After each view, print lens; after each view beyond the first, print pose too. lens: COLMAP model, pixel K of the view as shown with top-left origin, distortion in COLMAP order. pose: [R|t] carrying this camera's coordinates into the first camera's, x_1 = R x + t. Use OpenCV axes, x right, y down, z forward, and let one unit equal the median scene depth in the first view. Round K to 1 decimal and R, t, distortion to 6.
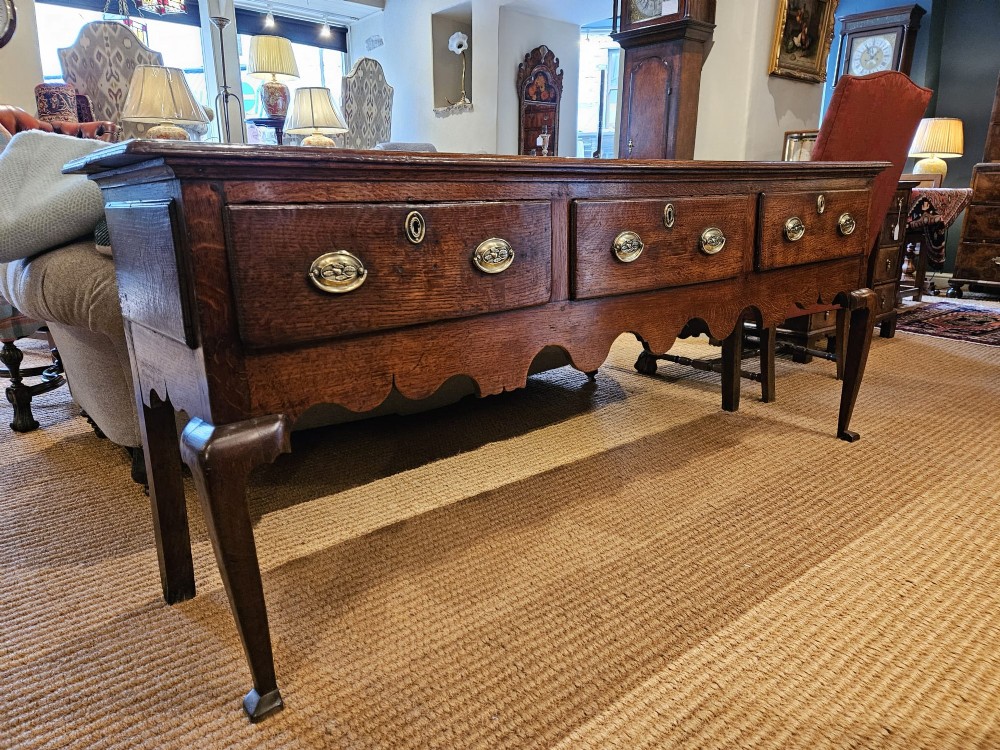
lens RADIAL K [[671.6, 0, 500.1], [0, 671.6, 379.7], [0, 0, 1]] dist [0.078683, -0.075651]
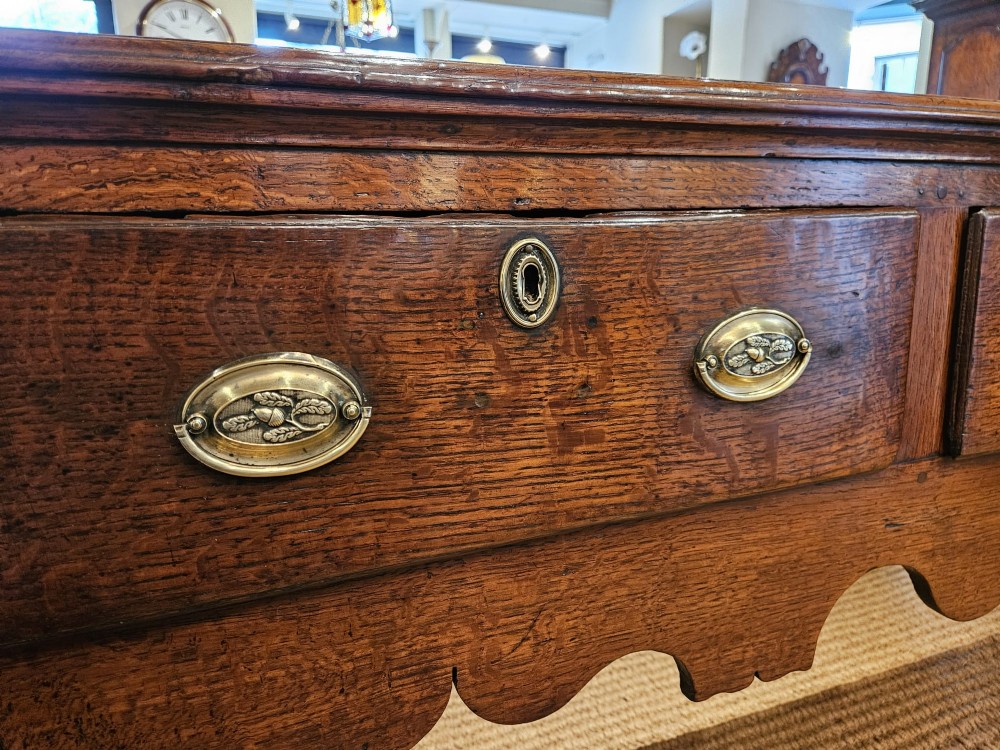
lens RADIAL K [[671.6, 0, 500.1], [0, 671.6, 379.7], [0, 0, 1]] dist [0.078683, -0.075651]
pose [[0.950558, 0.058299, -0.305026, -0.029413], [-0.072926, 0.996659, -0.036771, -0.158761], [0.301863, 0.057197, 0.951634, 0.652222]]
